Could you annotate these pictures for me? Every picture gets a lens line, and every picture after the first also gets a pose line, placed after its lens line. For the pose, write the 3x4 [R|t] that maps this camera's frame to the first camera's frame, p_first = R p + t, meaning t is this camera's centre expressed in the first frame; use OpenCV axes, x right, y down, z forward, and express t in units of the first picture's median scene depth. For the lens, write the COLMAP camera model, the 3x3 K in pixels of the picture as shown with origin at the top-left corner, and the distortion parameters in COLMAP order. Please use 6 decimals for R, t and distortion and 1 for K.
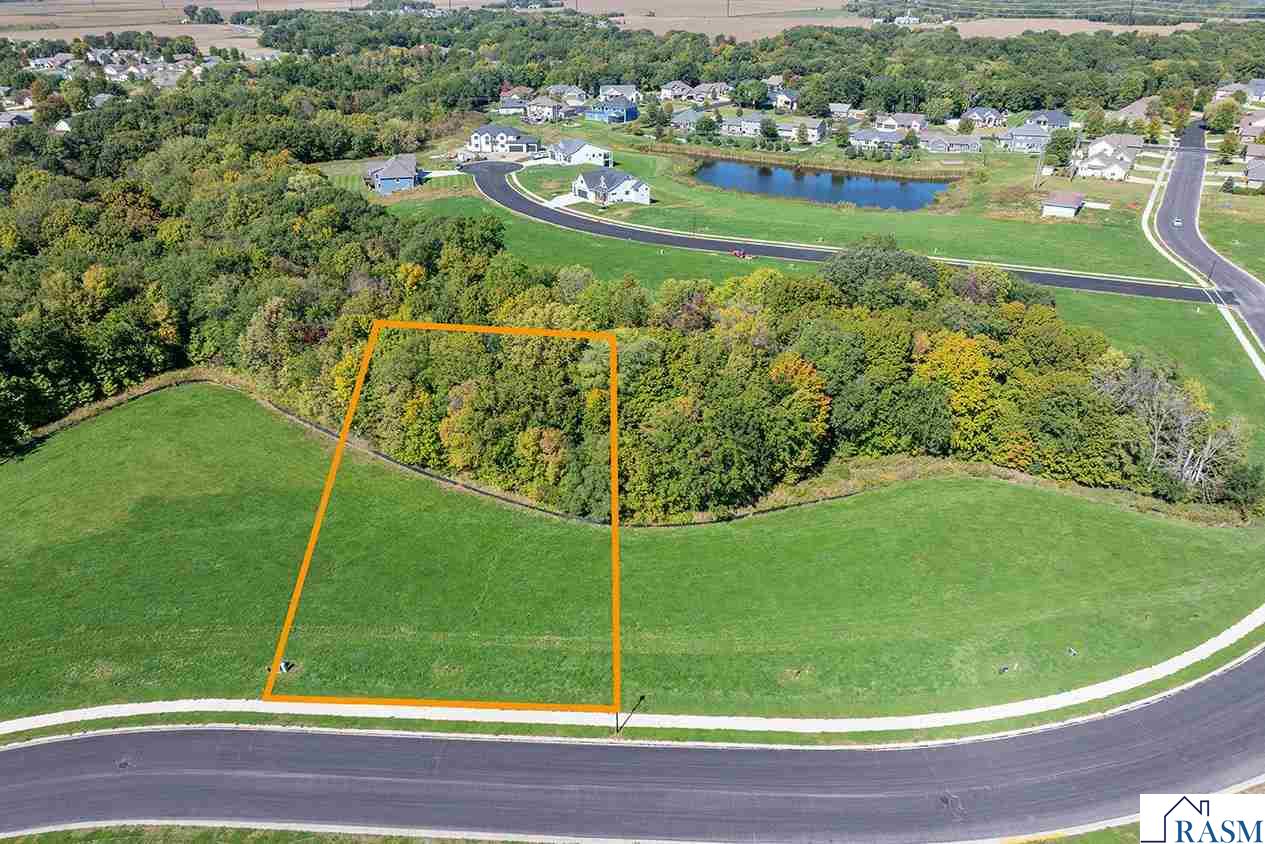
lens RADIAL K [[871.3, 0, 634.2], [0, 871.3, 420.5], [0, 0, 1]] dist [-0.034163, 0.019305]
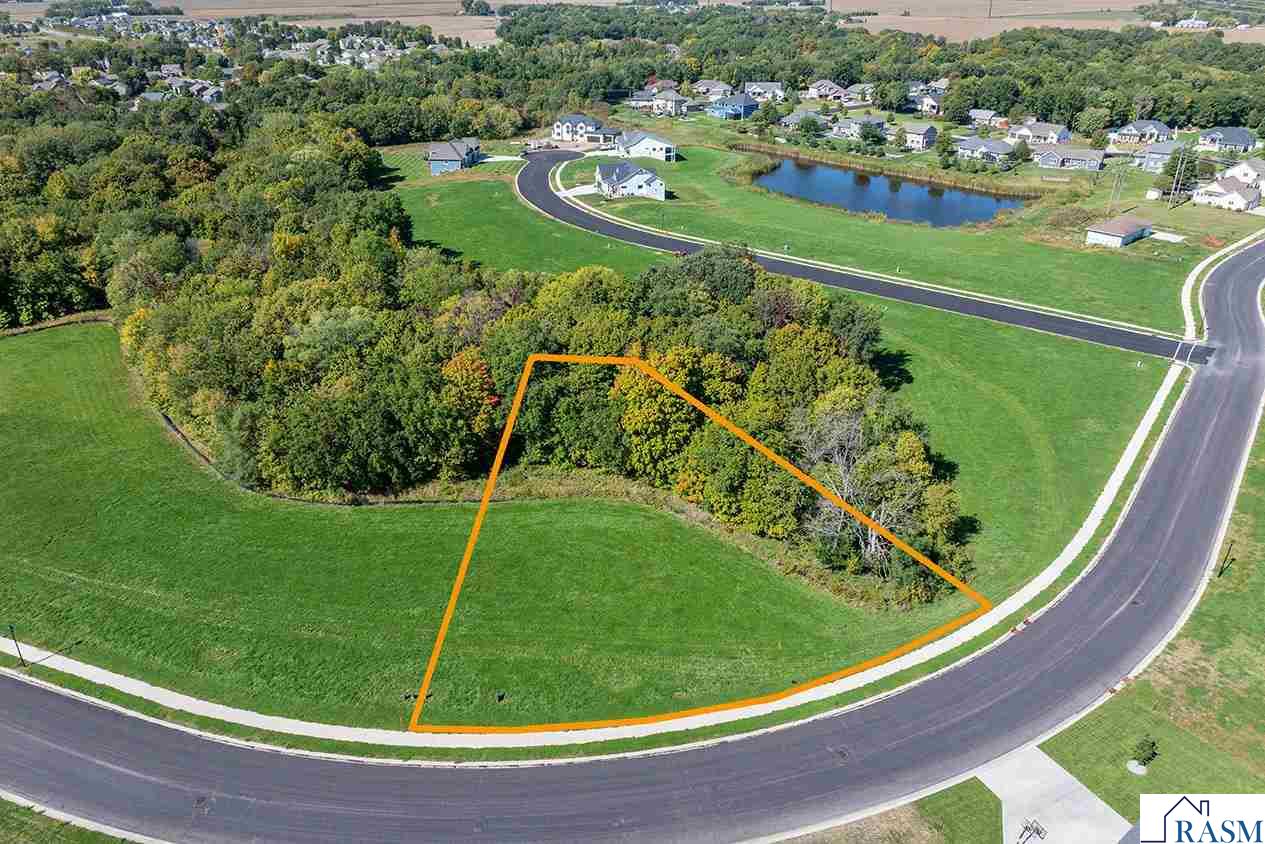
lens RADIAL K [[871.3, 0, 627.7], [0, 871.3, 426.4], [0, 0, 1]] dist [-0.034163, 0.019305]
pose [[0.955779, 0.134863, -0.261338, 0.213169], [-0.132851, 0.990810, 0.025432, -0.013180], [0.262366, 0.010412, 0.964912, 0.040159]]
